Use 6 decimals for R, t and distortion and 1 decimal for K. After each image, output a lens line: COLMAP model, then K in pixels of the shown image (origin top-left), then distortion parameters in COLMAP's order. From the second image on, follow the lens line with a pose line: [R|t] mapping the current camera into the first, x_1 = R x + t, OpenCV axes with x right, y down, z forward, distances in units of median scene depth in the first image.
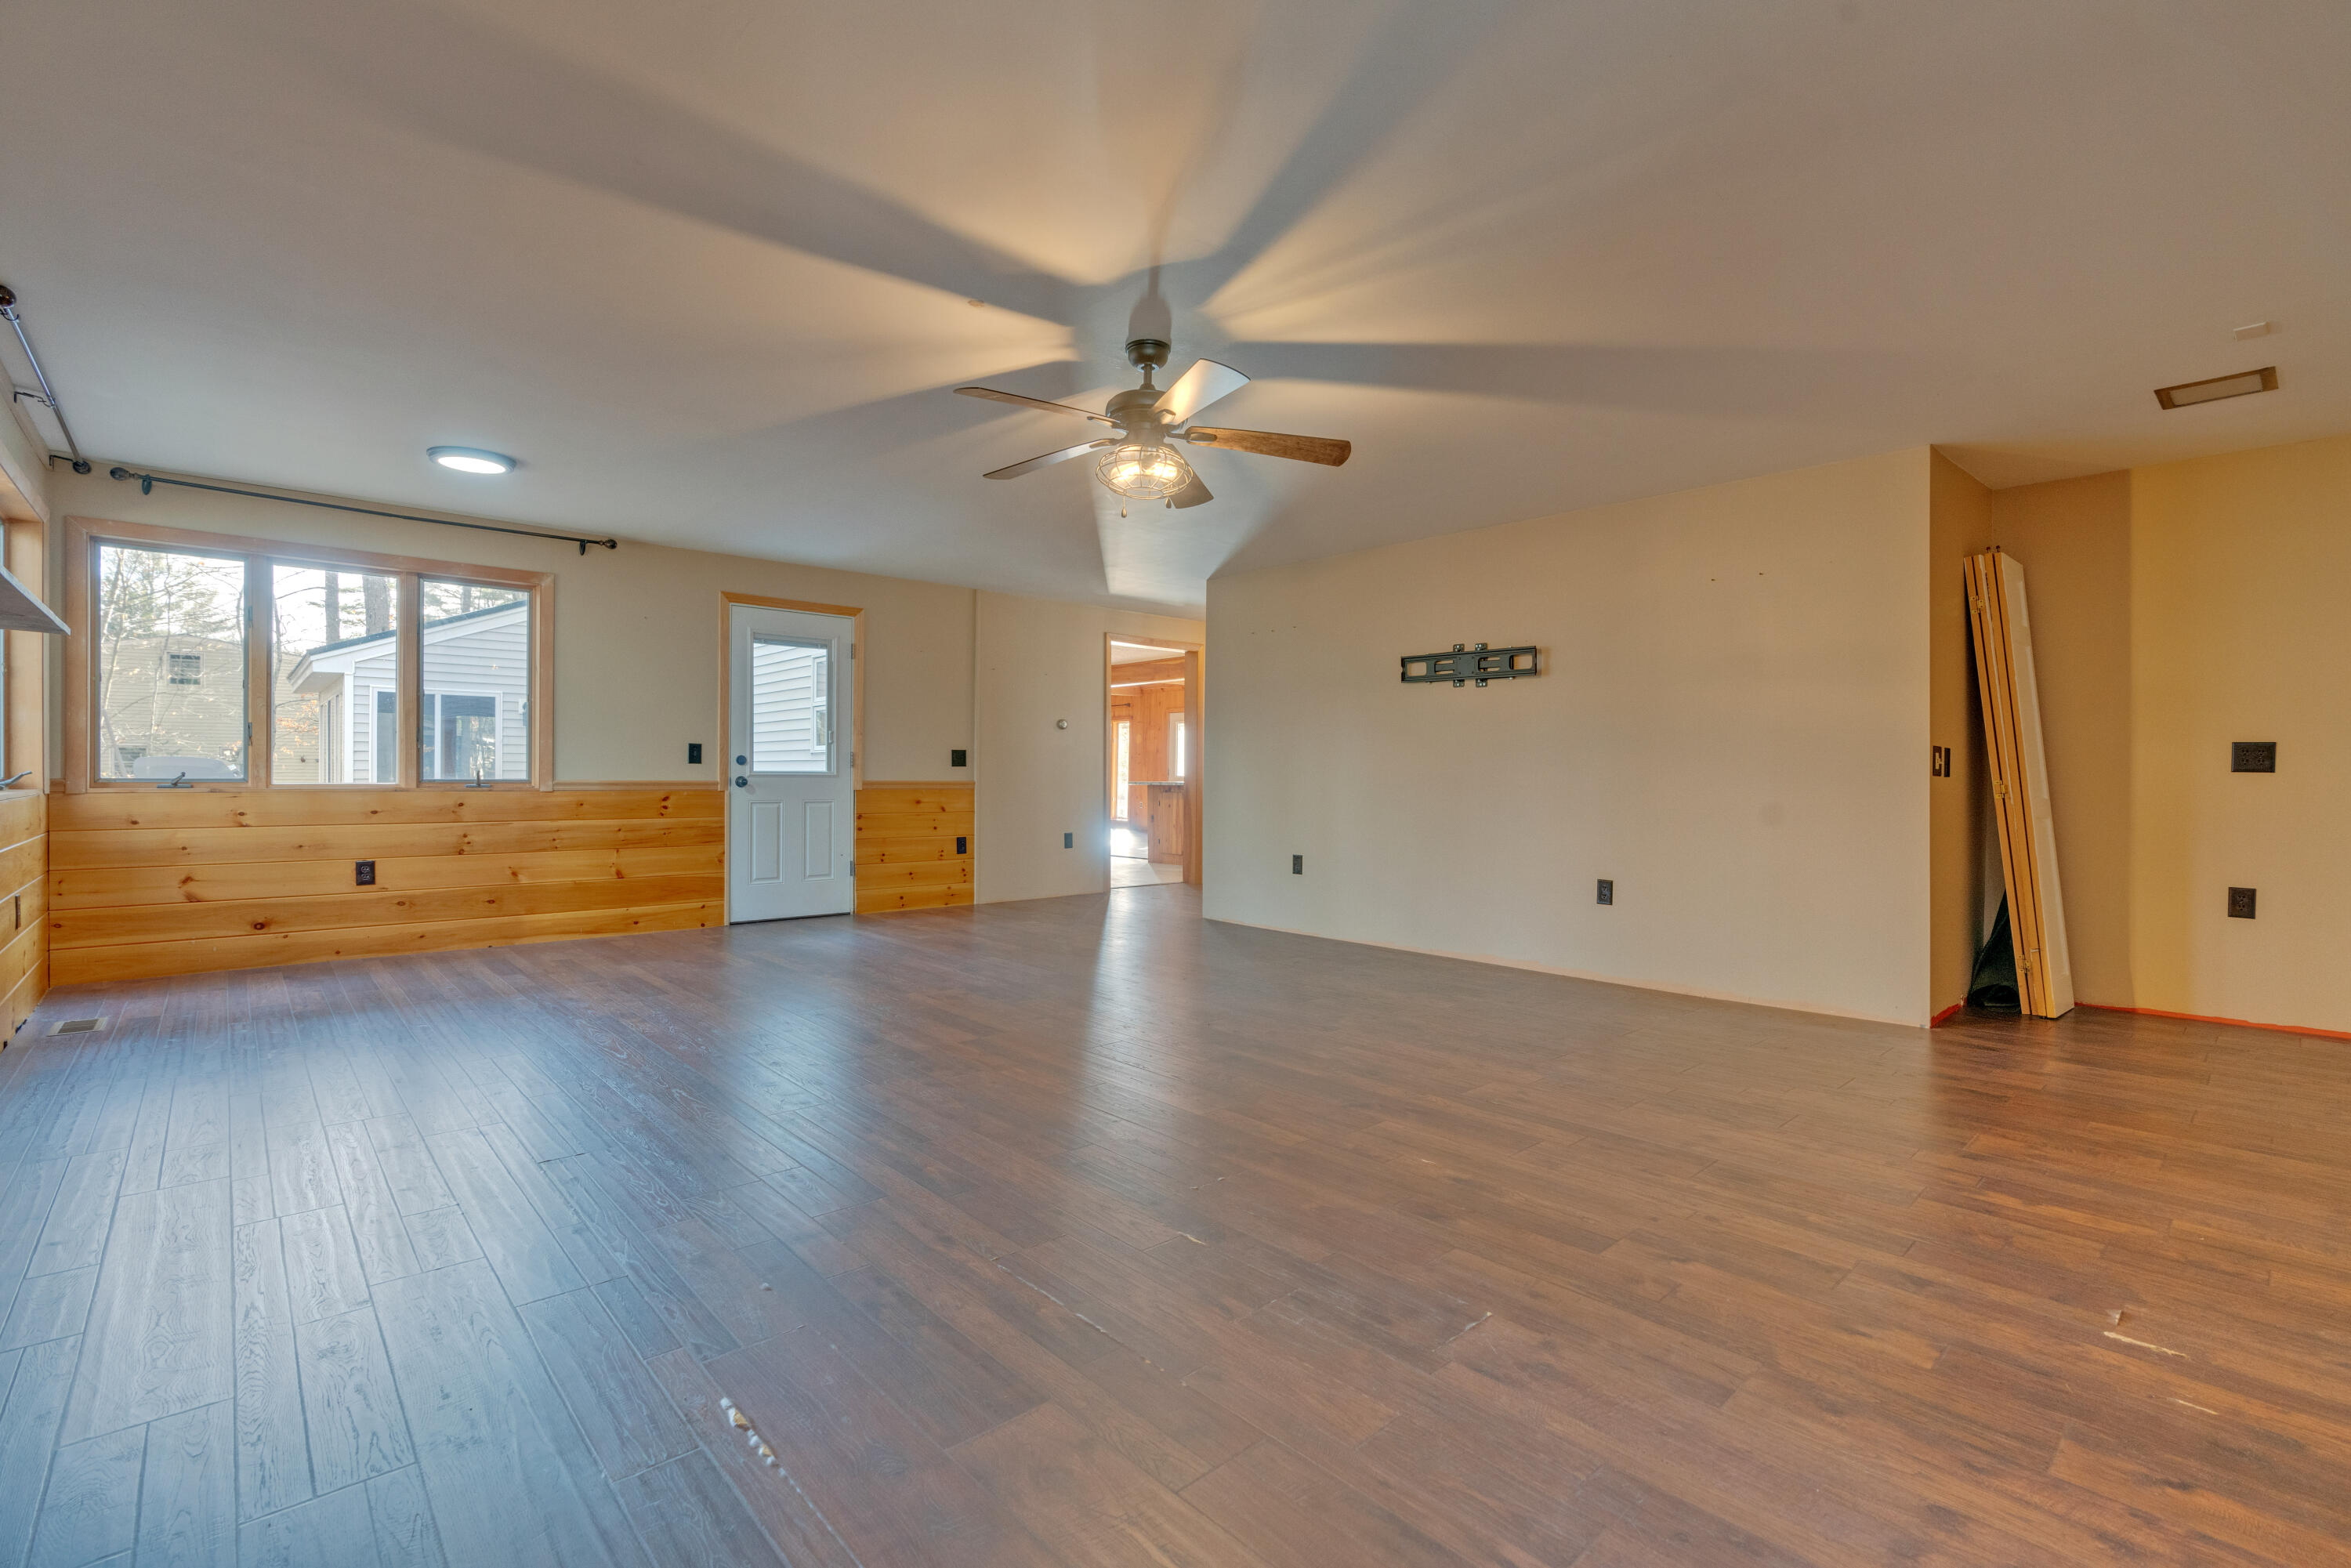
lens RADIAL K [[1068.5, 0, 1188.4], [0, 1068.5, 775.5], [0, 0, 1]] dist [0.002786, 0.000233]
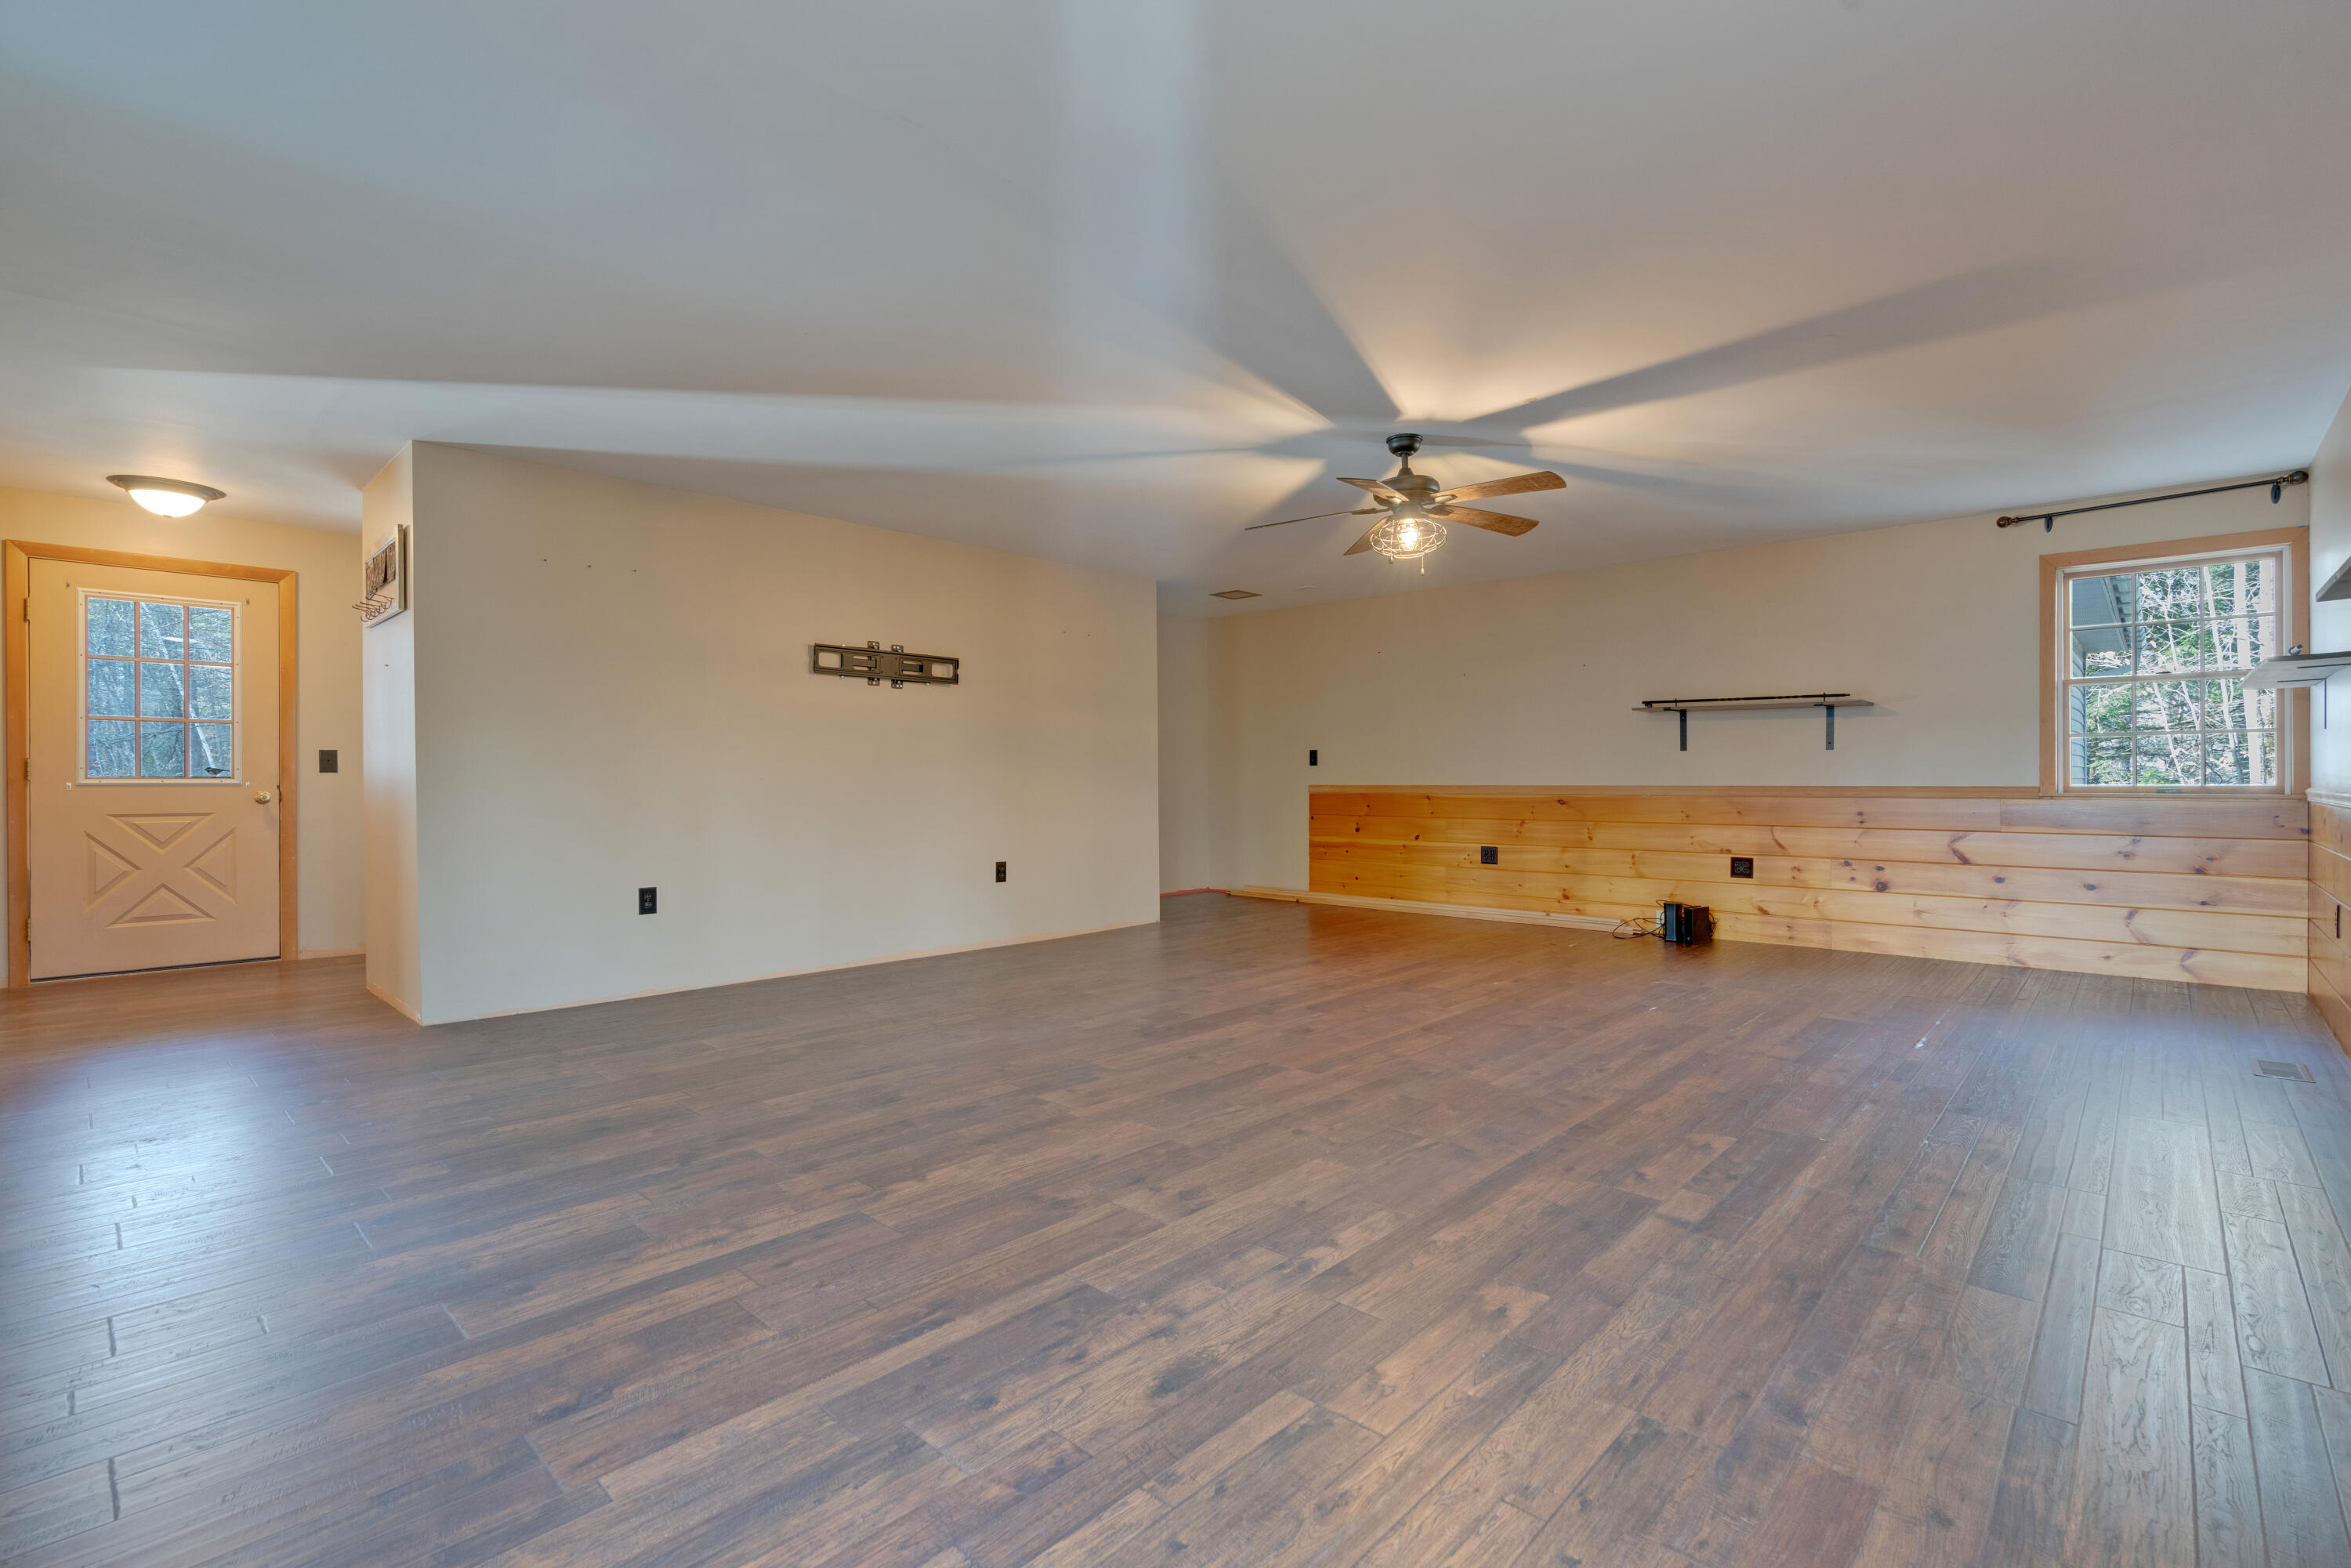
lens RADIAL K [[1068.5, 0, 1187.3], [0, 1068.5, 778.8], [0, 0, 1]] dist [0.002786, 0.000233]
pose [[-0.096789, -0.010138, 0.995253, -0.765828], [-0.000506, 0.999948, 0.010136, -0.007717], [-0.995305, 0.000477, -0.096789, 0.829092]]
